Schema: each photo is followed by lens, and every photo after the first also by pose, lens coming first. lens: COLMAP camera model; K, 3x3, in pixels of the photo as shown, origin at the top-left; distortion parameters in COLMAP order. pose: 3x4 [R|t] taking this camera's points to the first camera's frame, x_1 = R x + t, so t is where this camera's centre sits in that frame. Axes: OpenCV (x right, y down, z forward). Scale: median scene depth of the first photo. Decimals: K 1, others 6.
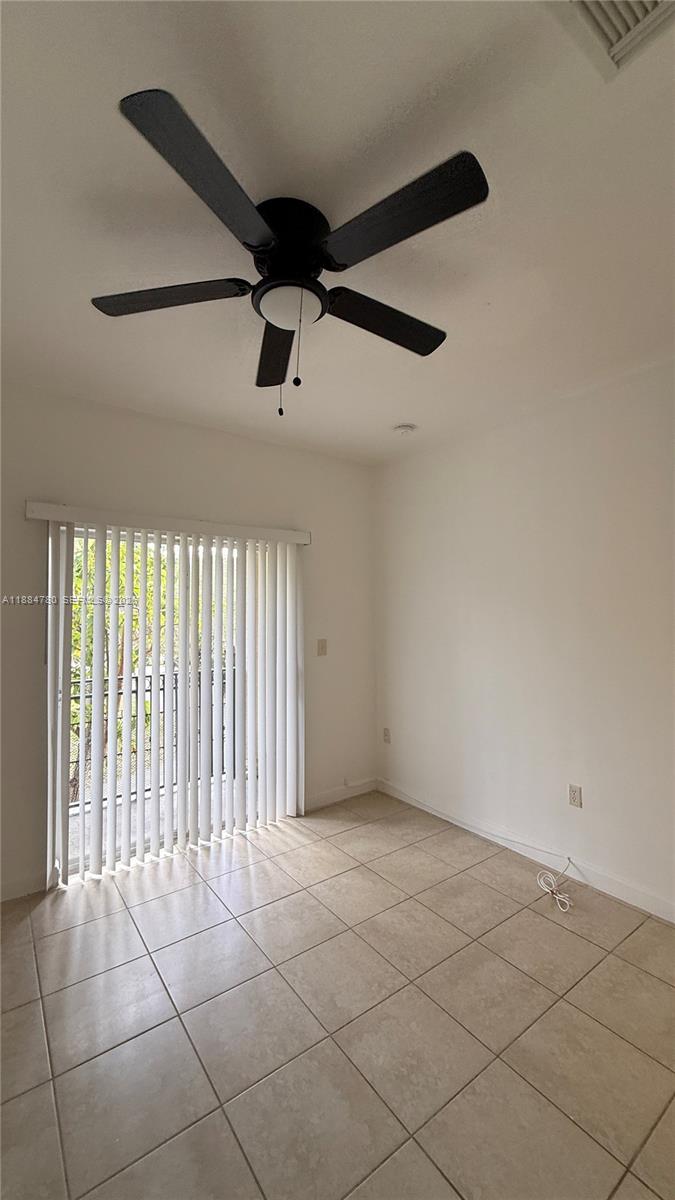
lens RADIAL K [[476.8, 0, 340.9], [0, 476.8, 604.7], [0, 0, 1]] dist [-0.002733, -0.000129]
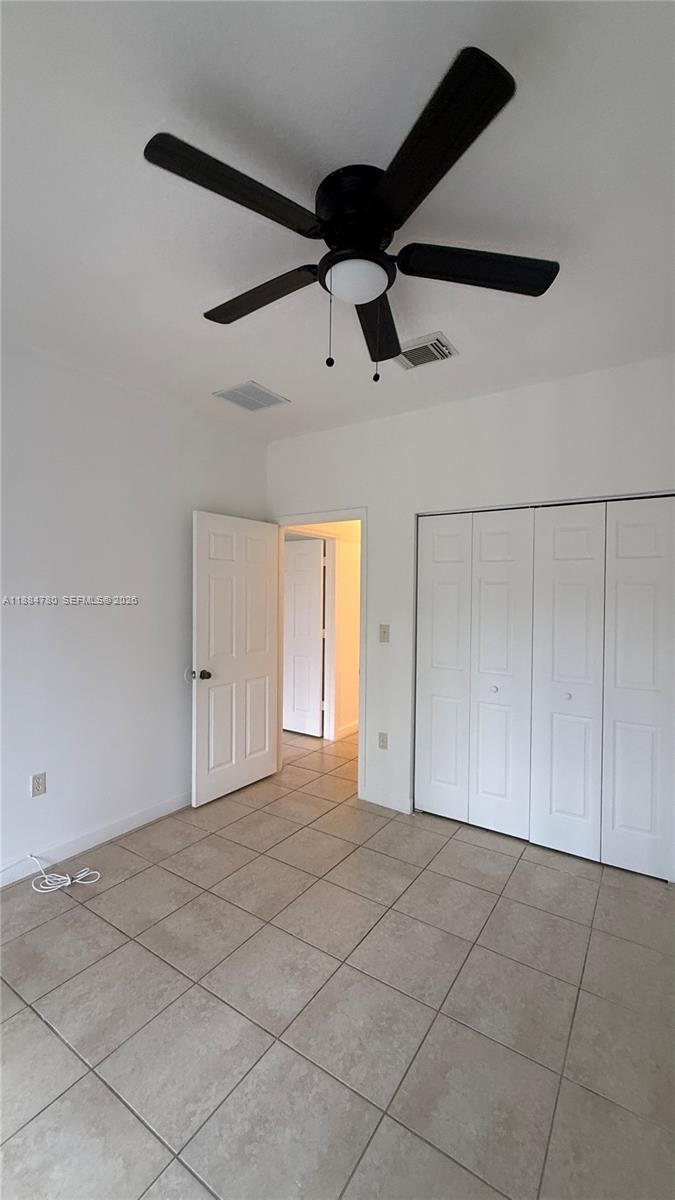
lens RADIAL K [[476.8, 0, 341.4], [0, 476.8, 604.6], [0, 0, 1]] dist [-0.002733, -0.000129]
pose [[-0.342987, -0.023725, 0.939040, -0.962683], [-0.022972, 0.999594, 0.016864, 0.031816], [-0.939059, -0.015788, -0.343393, 1.264978]]
